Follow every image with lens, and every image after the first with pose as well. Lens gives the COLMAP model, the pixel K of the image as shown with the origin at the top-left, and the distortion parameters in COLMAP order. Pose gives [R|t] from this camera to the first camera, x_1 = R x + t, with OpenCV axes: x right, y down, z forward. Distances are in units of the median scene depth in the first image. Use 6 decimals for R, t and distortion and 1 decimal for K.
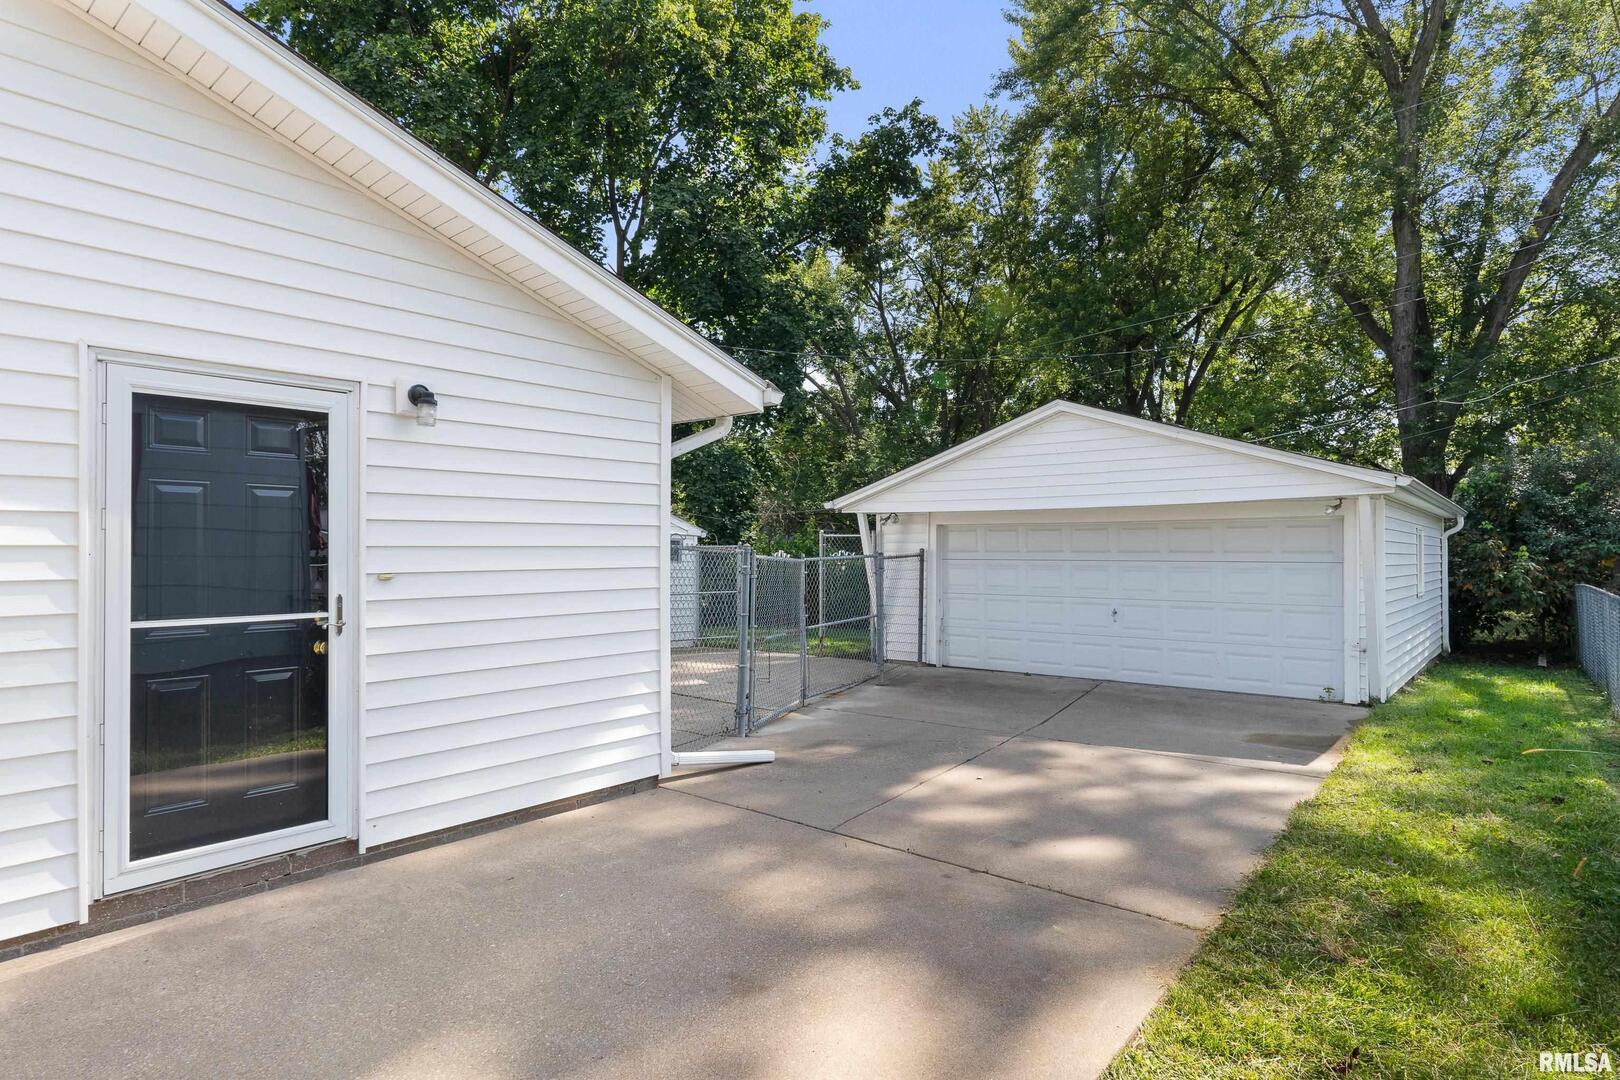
lens RADIAL K [[902.6, 0, 808.4], [0, 902.6, 536.2], [0, 0, 1]] dist [-0.004727, -0.001767]
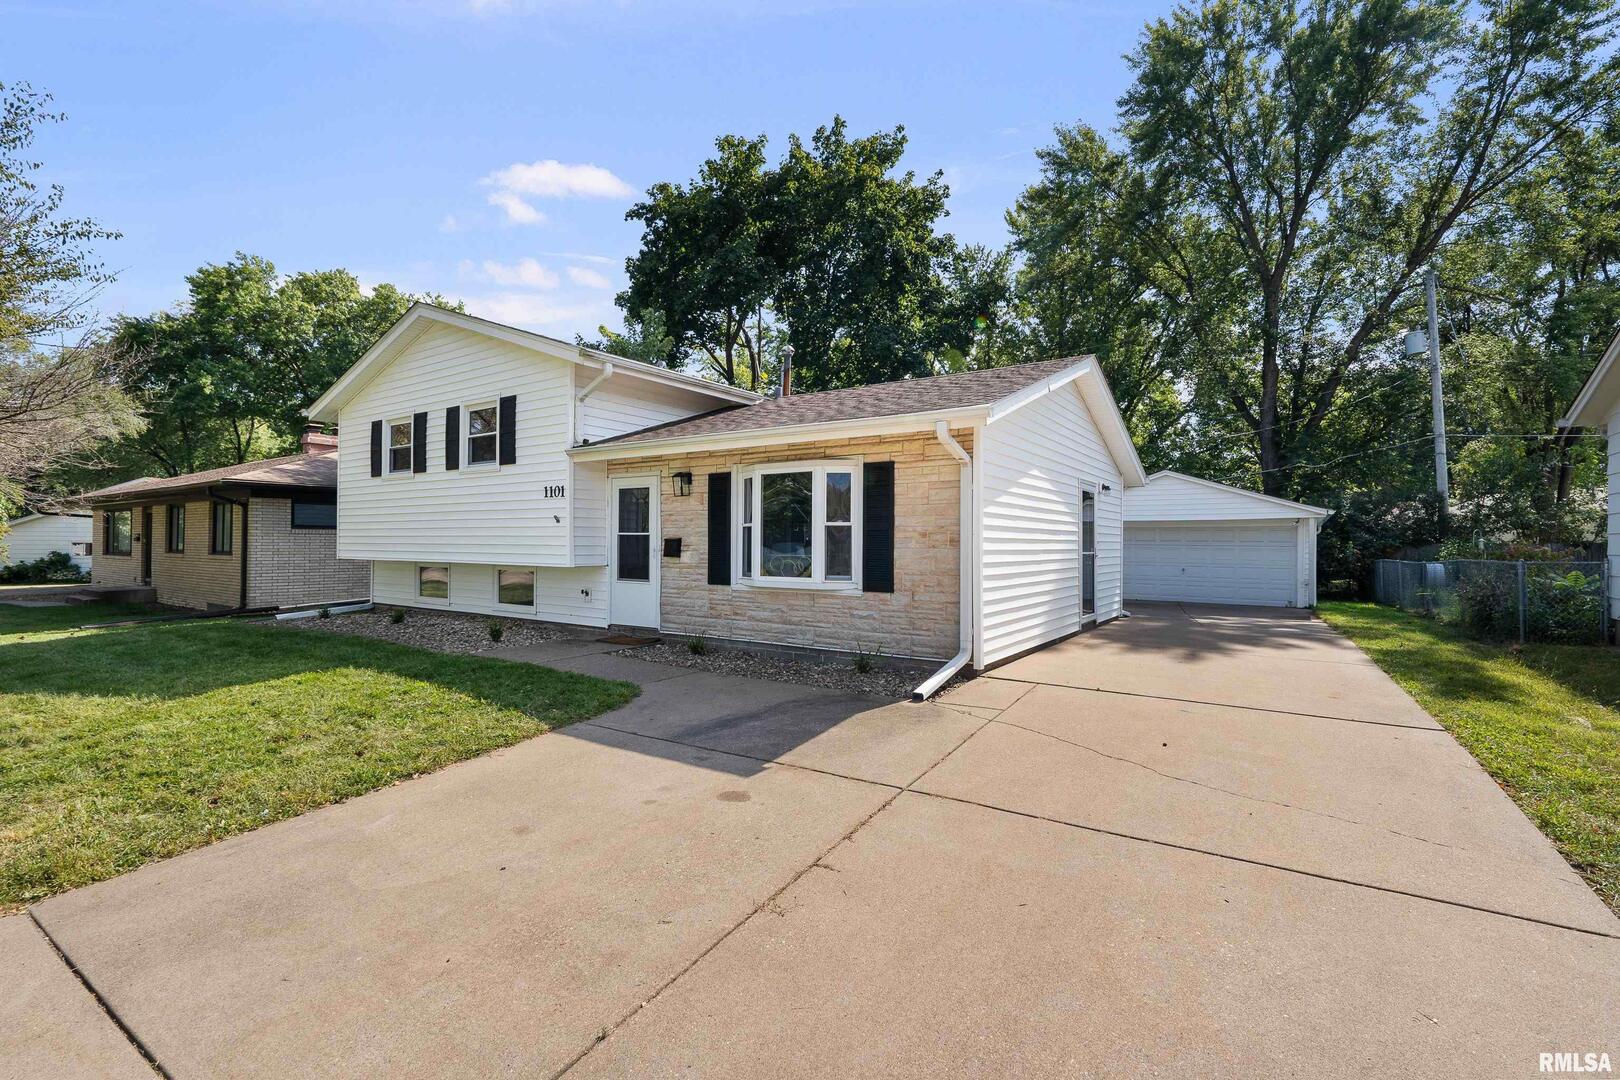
lens RADIAL K [[718.2, 0, 810.2], [0, 718.2, 545.5], [0, 0, 1]] dist [-0.001554, 0.000986]
pose [[0.994639, 0.006941, 0.103176, -0.556572], [-0.008551, 0.999848, 0.015171, 0.006445], [-0.103055, -0.015972, 0.994547, -0.458448]]
